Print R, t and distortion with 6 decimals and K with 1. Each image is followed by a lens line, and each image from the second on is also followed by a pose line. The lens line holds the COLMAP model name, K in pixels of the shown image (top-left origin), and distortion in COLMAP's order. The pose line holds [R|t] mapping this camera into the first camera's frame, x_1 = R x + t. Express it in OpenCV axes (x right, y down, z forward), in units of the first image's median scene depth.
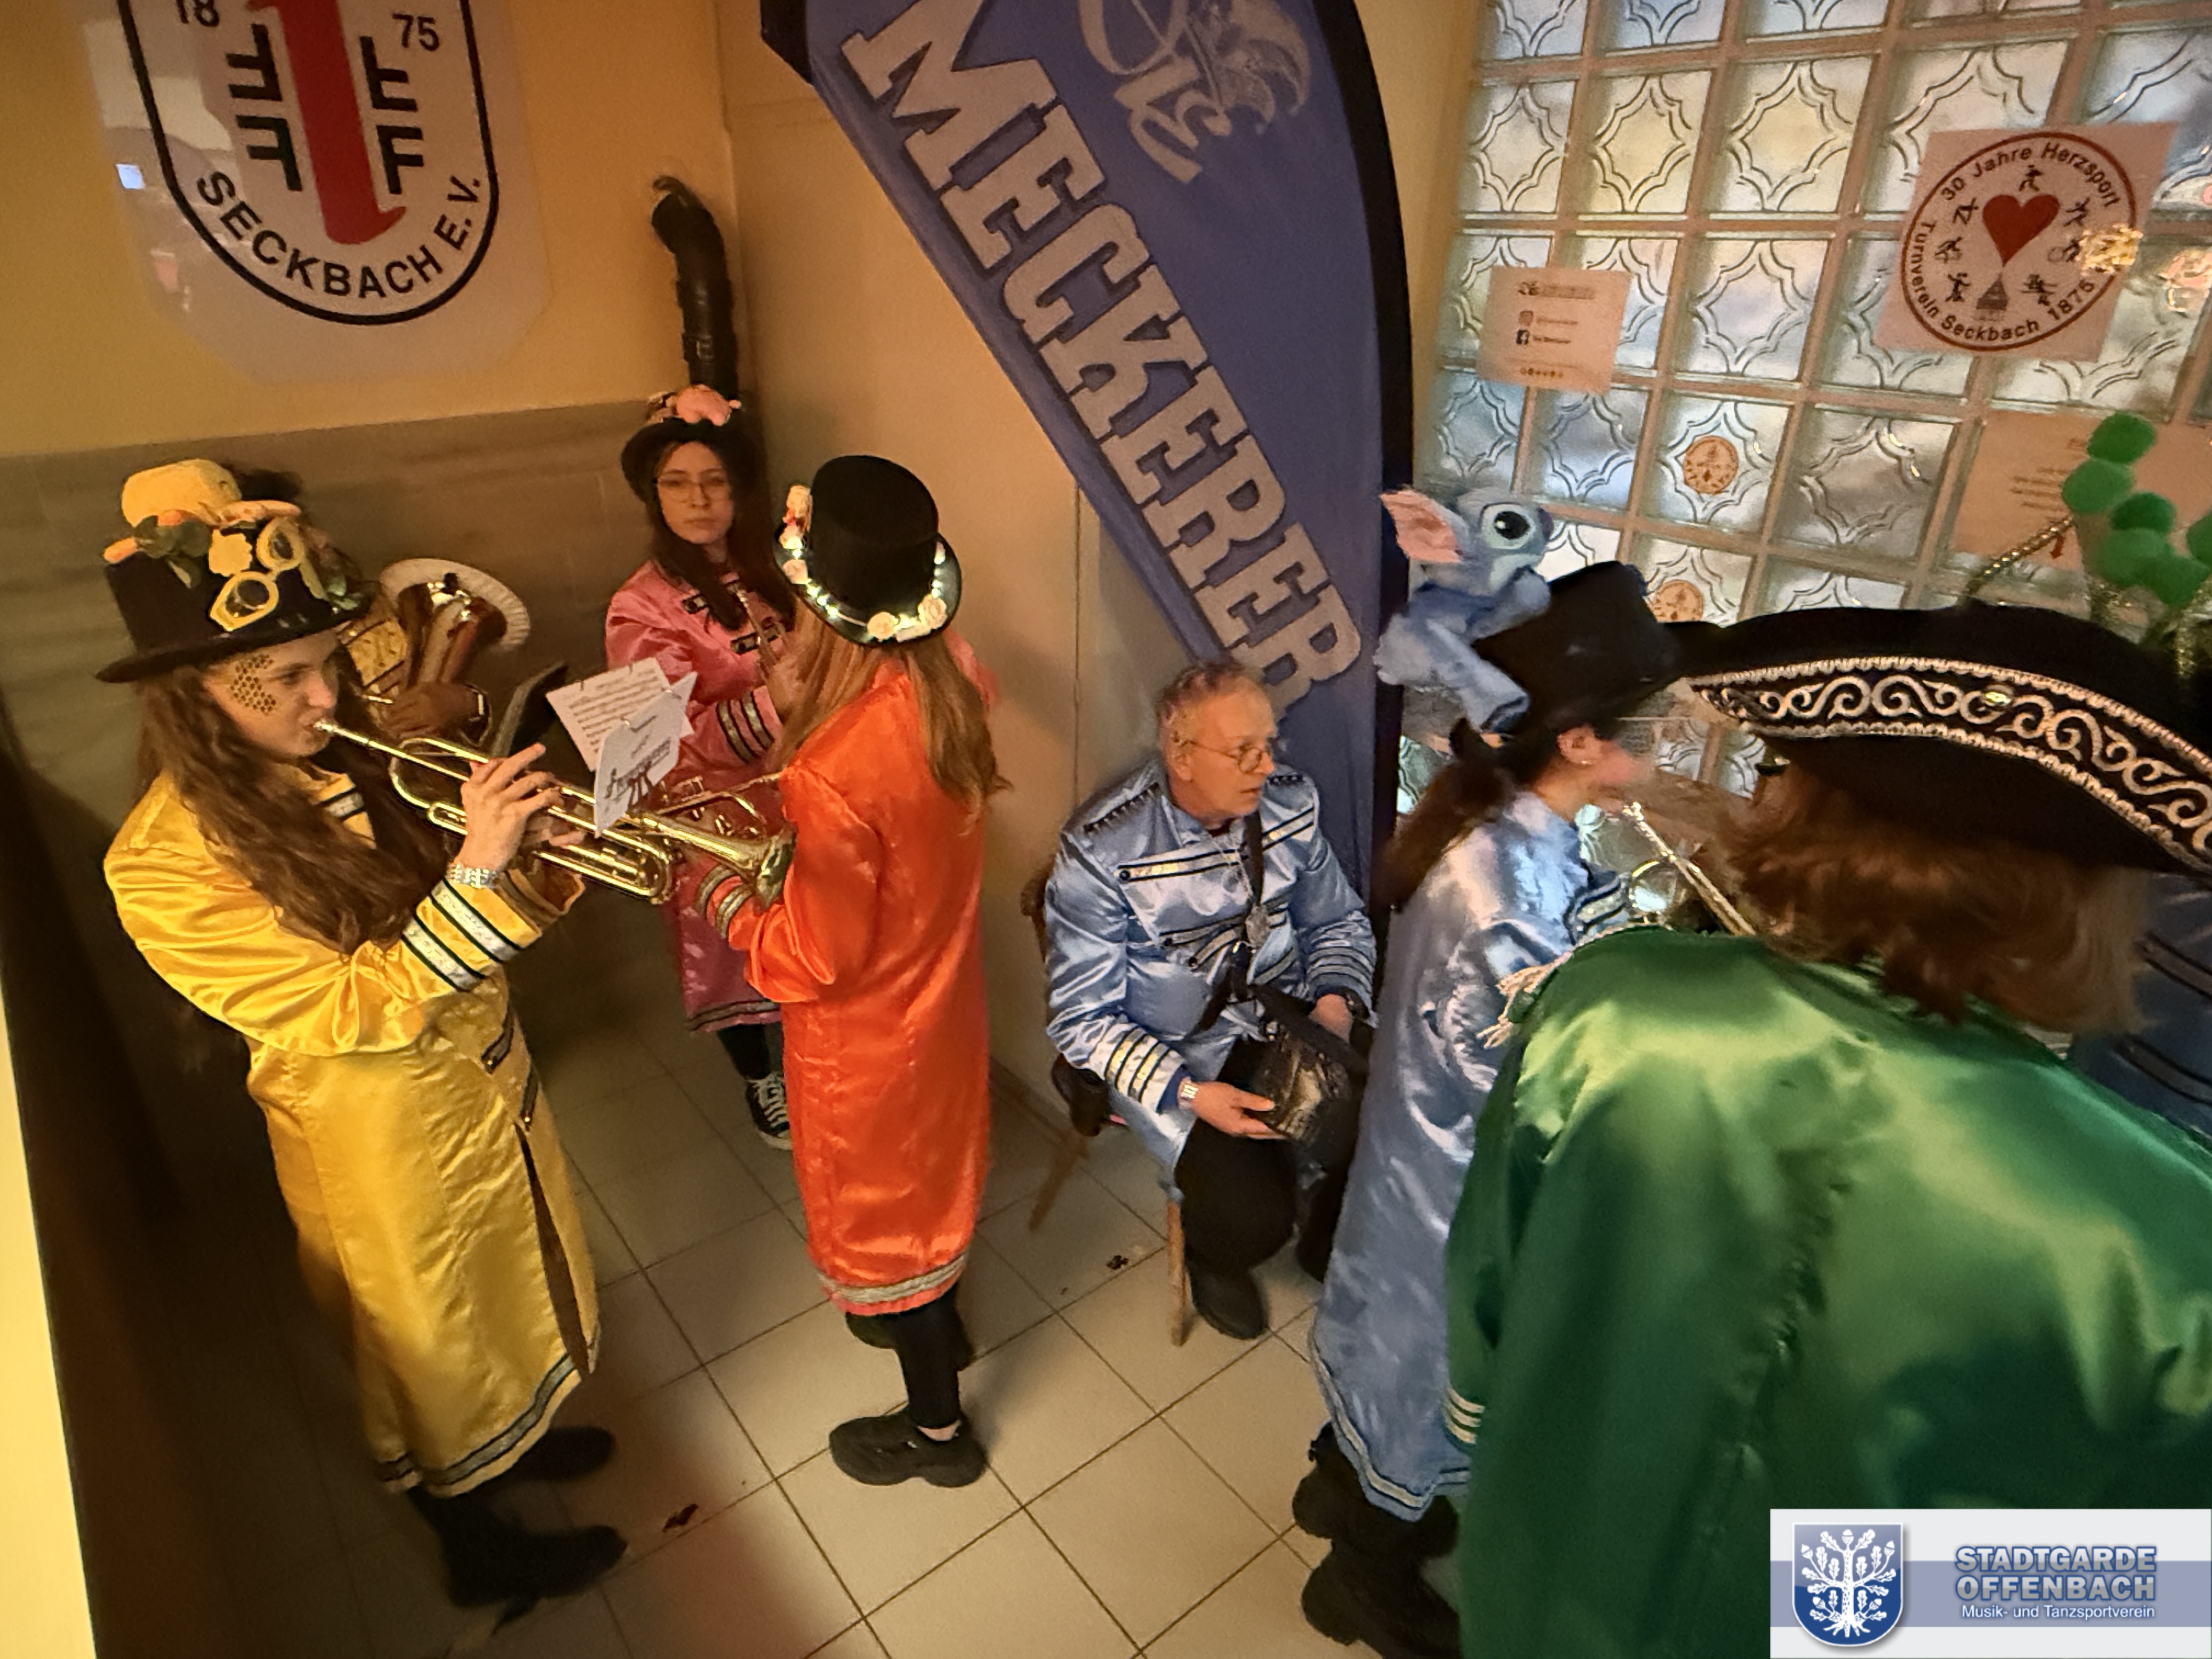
lens RADIAL K [[1281.8, 0, 1097.3], [0, 1281.8, 828.9], [0, 0, 1]] dist [0.002129, 0.002008]
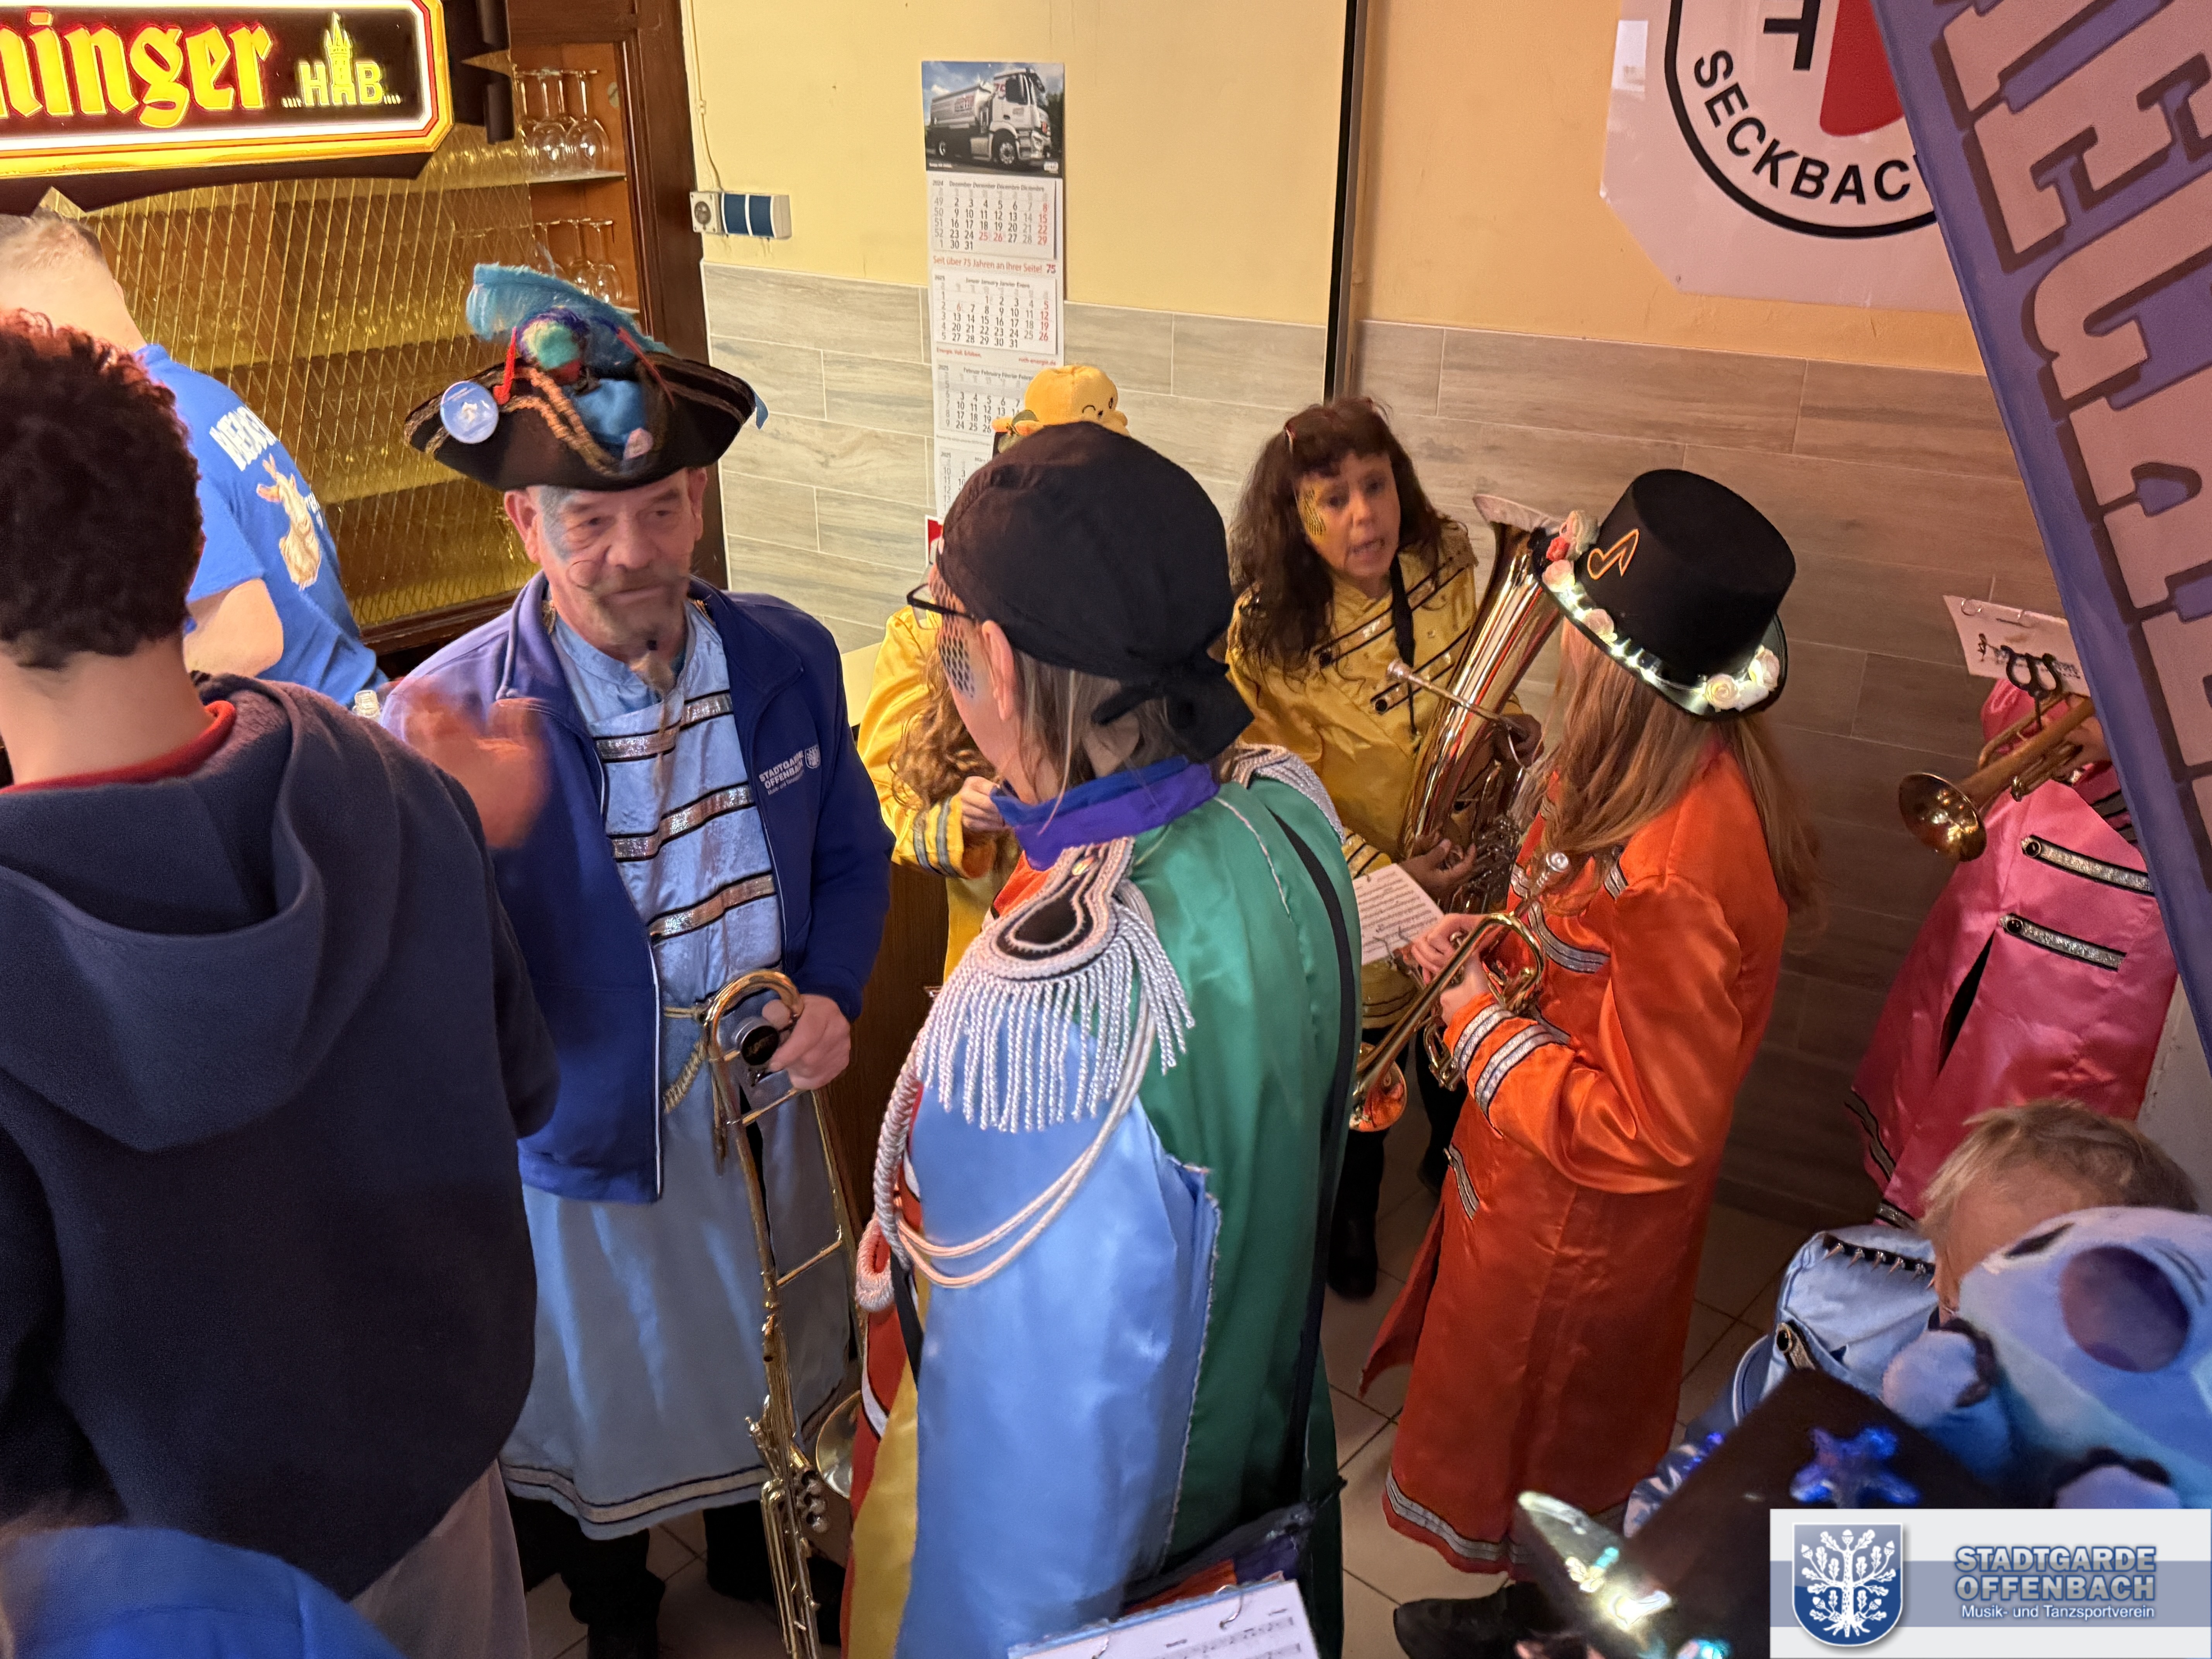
lens RADIAL K [[1838.9, 0, 1097.4], [0, 1838.9, 822.0], [0, 0, 1]] dist [-0.001771, 0.000156]
pose [[0.160456, 0.388441, -0.907396, 0.518810], [-0.419942, 0.858820, 0.293387, -0.236823], [0.893254, 0.333978, 0.300926, 0.402845]]
